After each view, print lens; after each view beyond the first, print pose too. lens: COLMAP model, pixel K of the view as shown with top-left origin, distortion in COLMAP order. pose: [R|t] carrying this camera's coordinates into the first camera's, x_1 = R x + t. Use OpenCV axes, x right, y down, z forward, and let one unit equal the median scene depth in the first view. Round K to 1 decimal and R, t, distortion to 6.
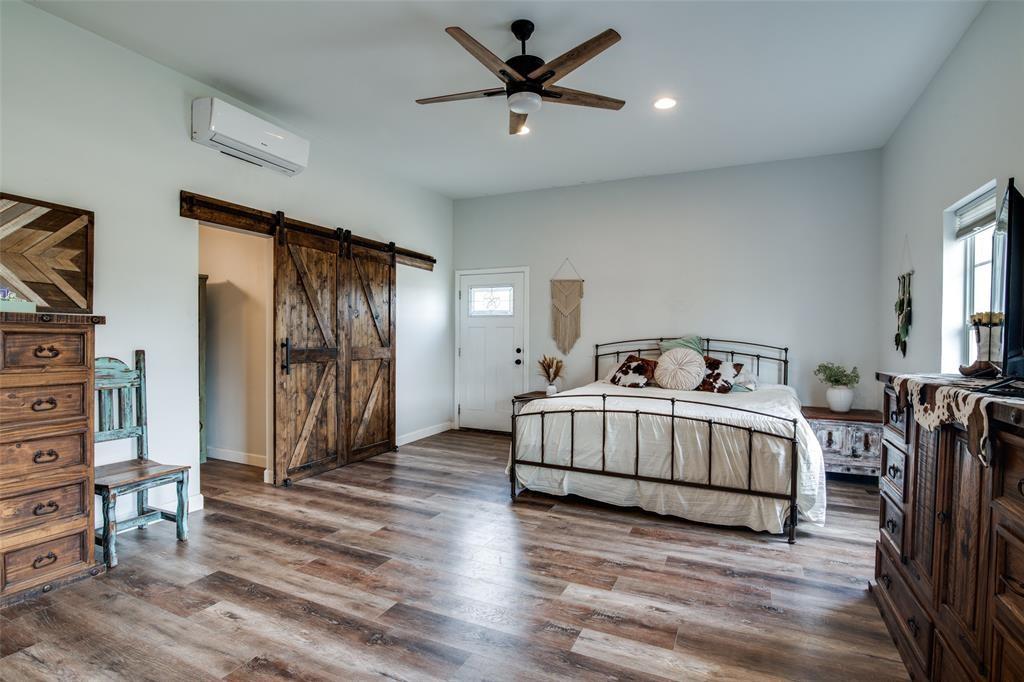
lens RADIAL K [[498.5, 0, 515.7], [0, 498.5, 345.0], [0, 0, 1]] dist [-0.015930, 0.000363]
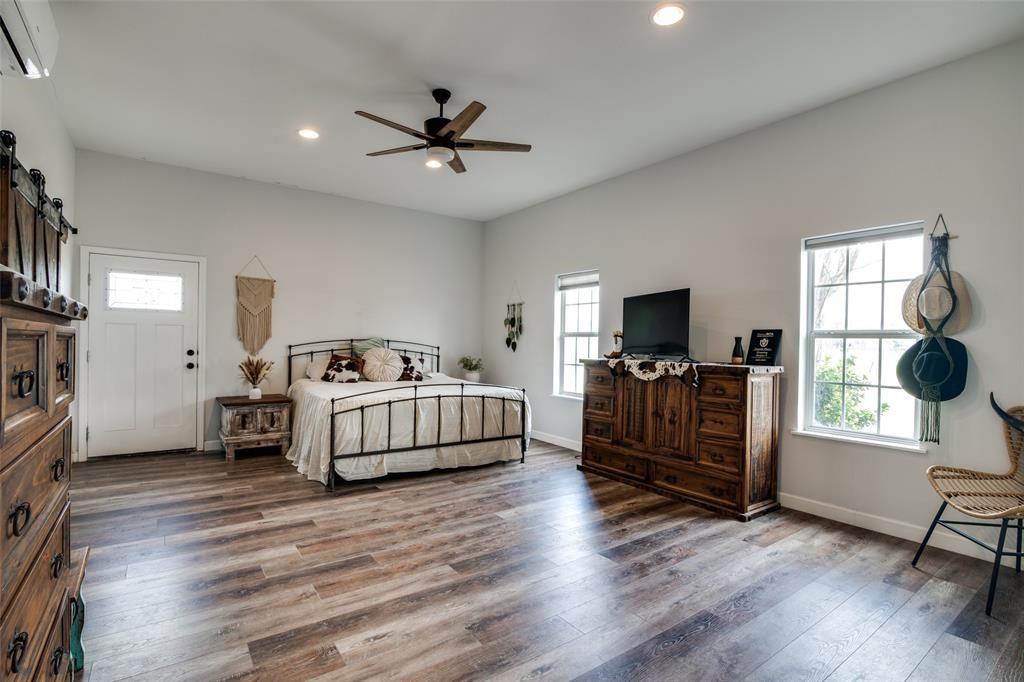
lens RADIAL K [[484.3, 0, 501.6], [0, 484.3, 343.5], [0, 0, 1]] dist [-0.021432, 0.002110]
pose [[0.494383, -0.004800, 0.869231, -0.779746], [0.003081, 0.999988, 0.003770, -0.010498], [-0.869239, 0.000814, 0.494392, 0.210033]]
